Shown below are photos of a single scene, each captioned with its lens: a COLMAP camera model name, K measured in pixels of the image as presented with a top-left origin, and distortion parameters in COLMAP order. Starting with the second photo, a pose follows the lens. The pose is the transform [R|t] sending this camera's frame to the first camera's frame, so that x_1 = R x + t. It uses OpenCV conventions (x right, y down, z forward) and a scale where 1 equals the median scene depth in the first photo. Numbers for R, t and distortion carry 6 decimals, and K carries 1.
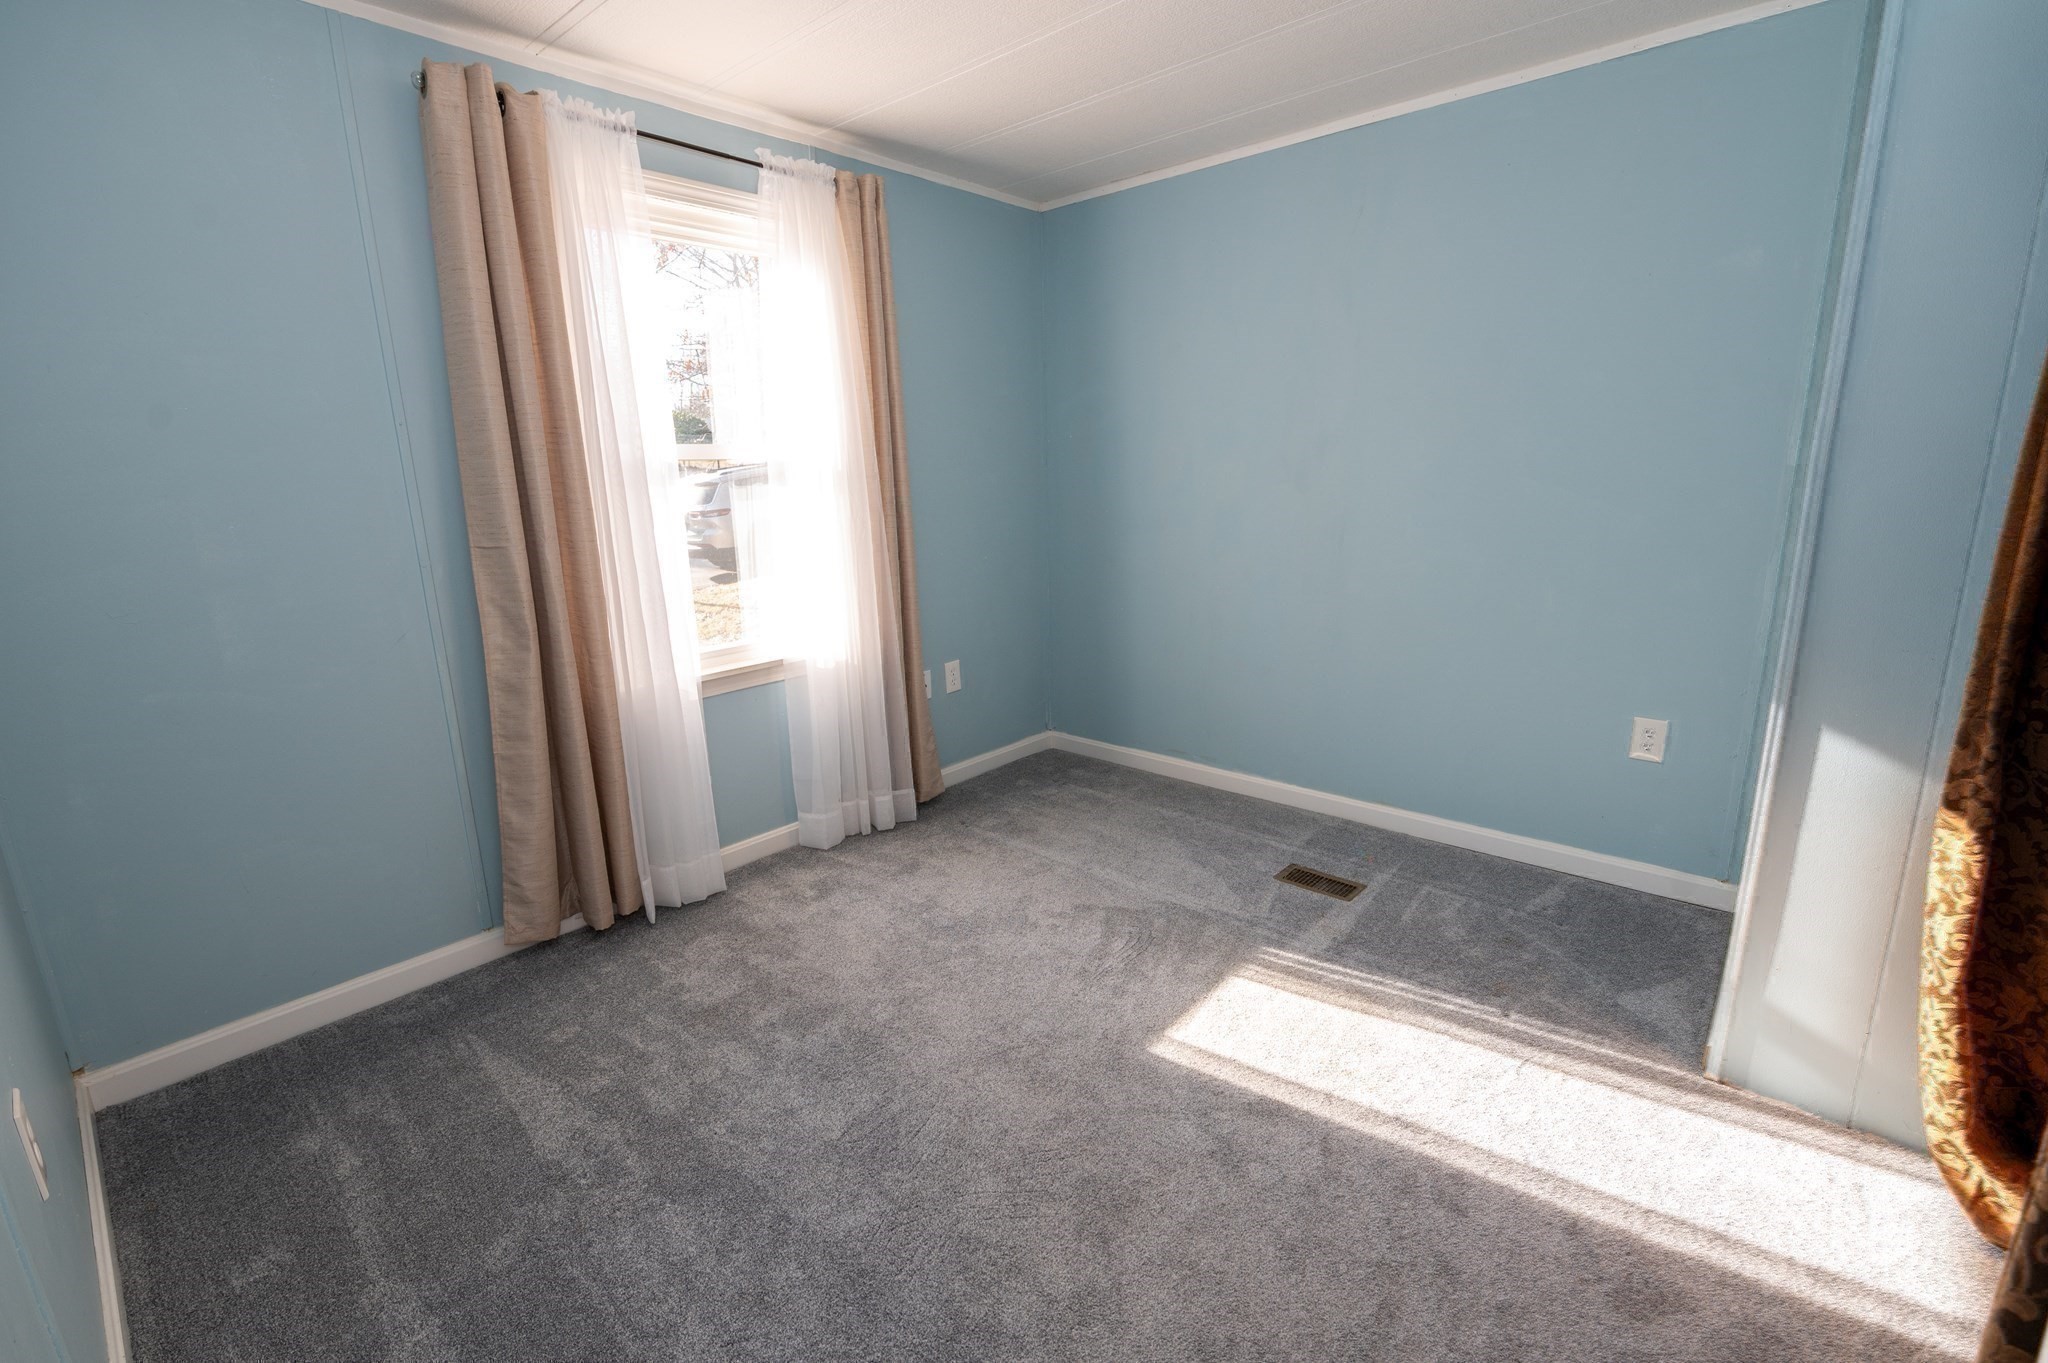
lens RADIAL K [[931.0, 0, 1042.5], [0, 931.0, 692.8], [0, 0, 1]] dist [-0.012089, -0.001088]
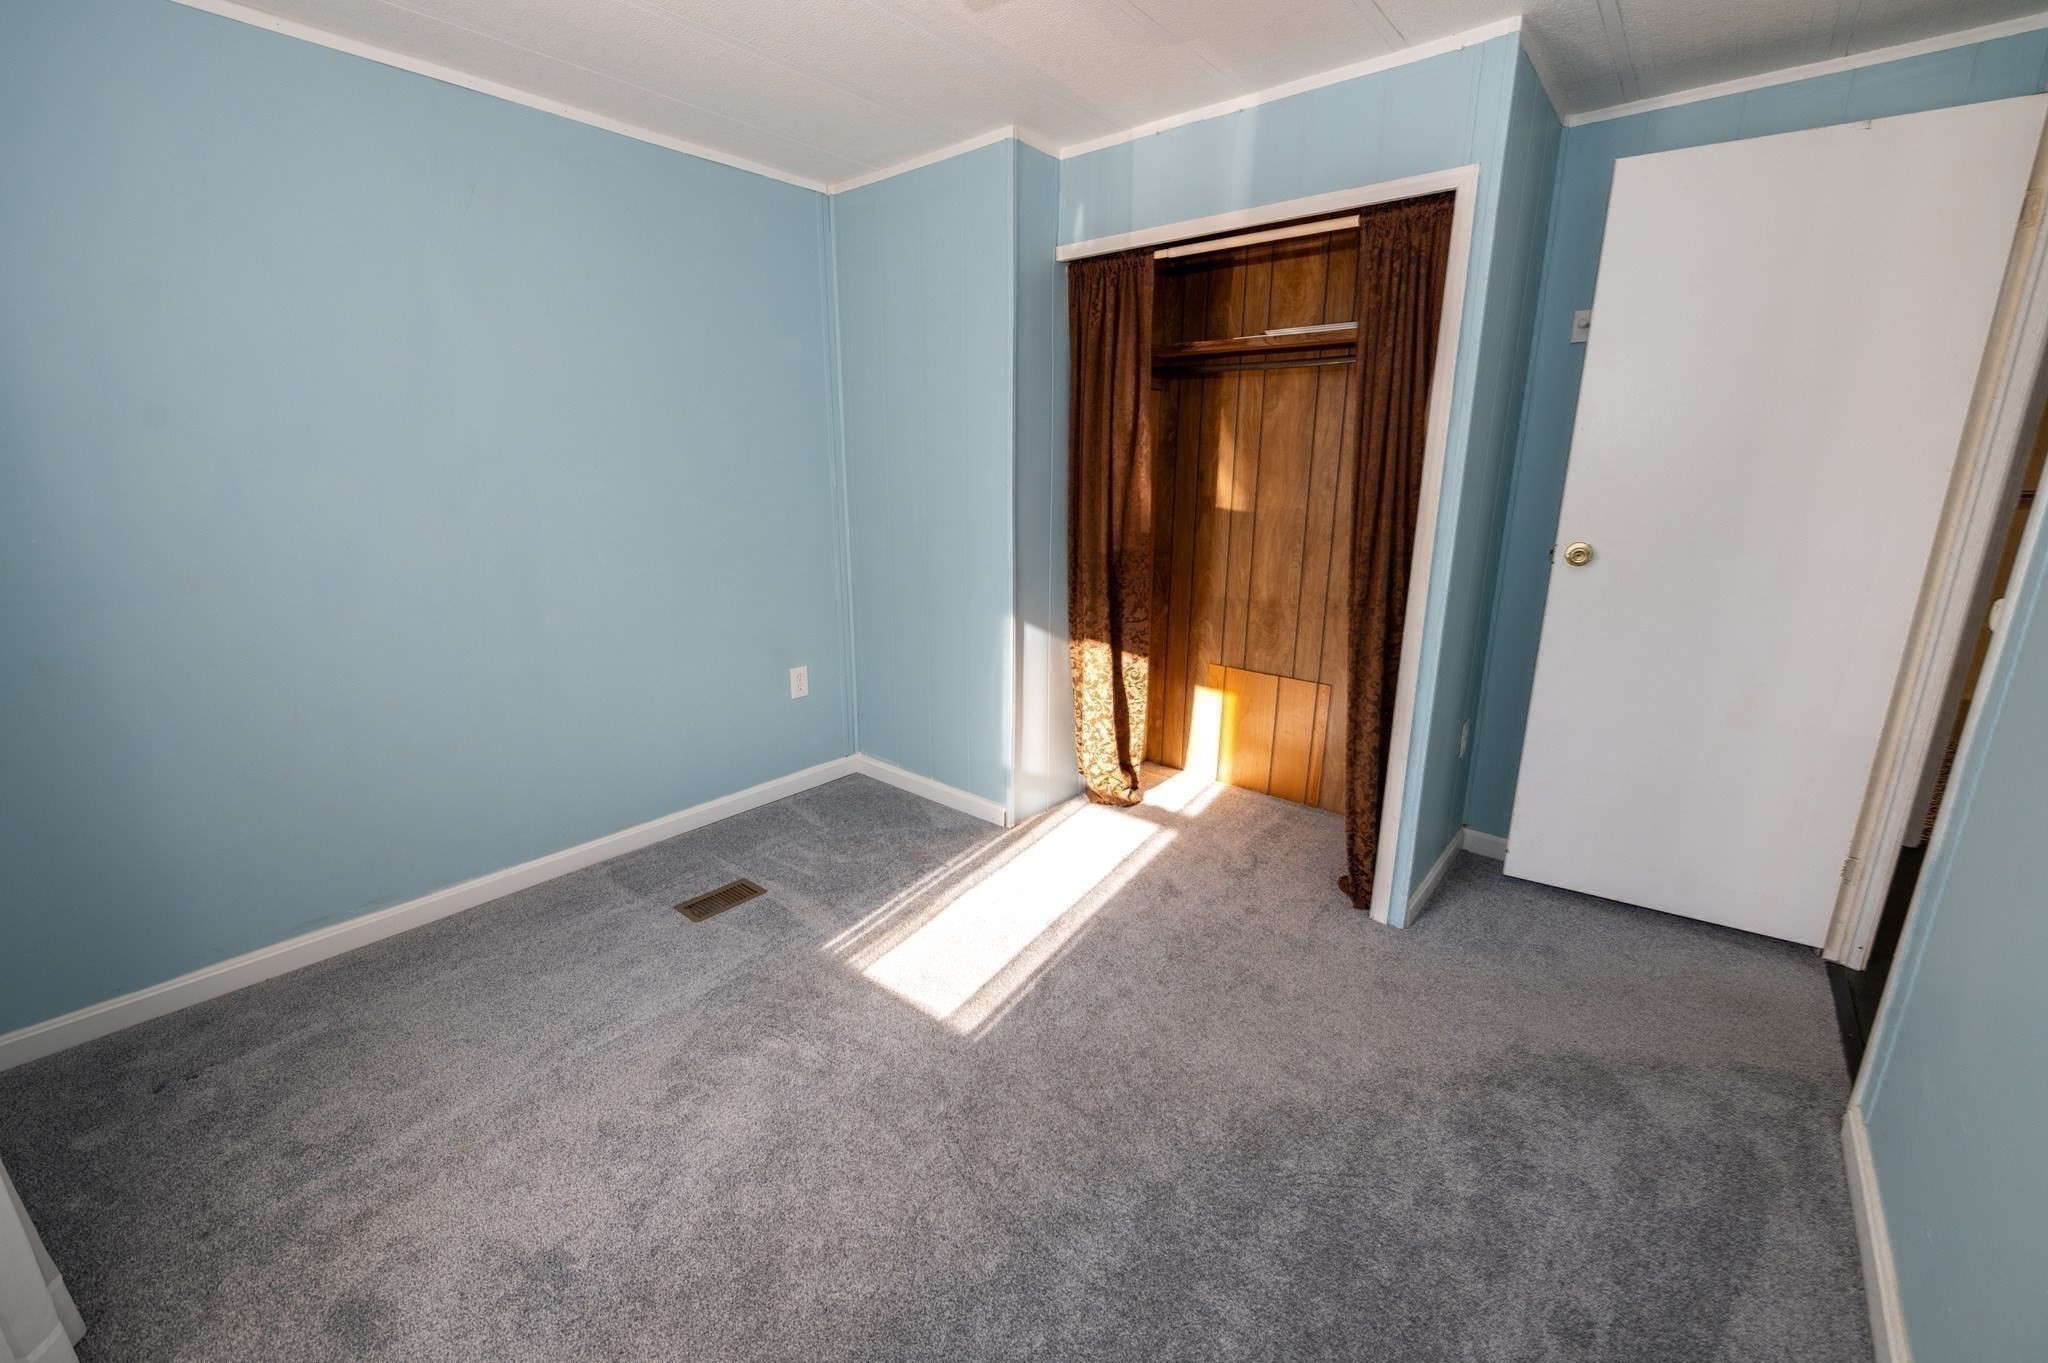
lens RADIAL K [[822.7, 0, 1034.6], [0, 822.7, 679.8], [0, 0, 1]] dist [-0.007201, 0.000271]
pose [[-0.066403, -0.231620, 0.970537, -0.599801], [0.221845, 0.944911, 0.240683, -0.181192], [-0.972818, 0.231291, -0.011361, 0.691724]]
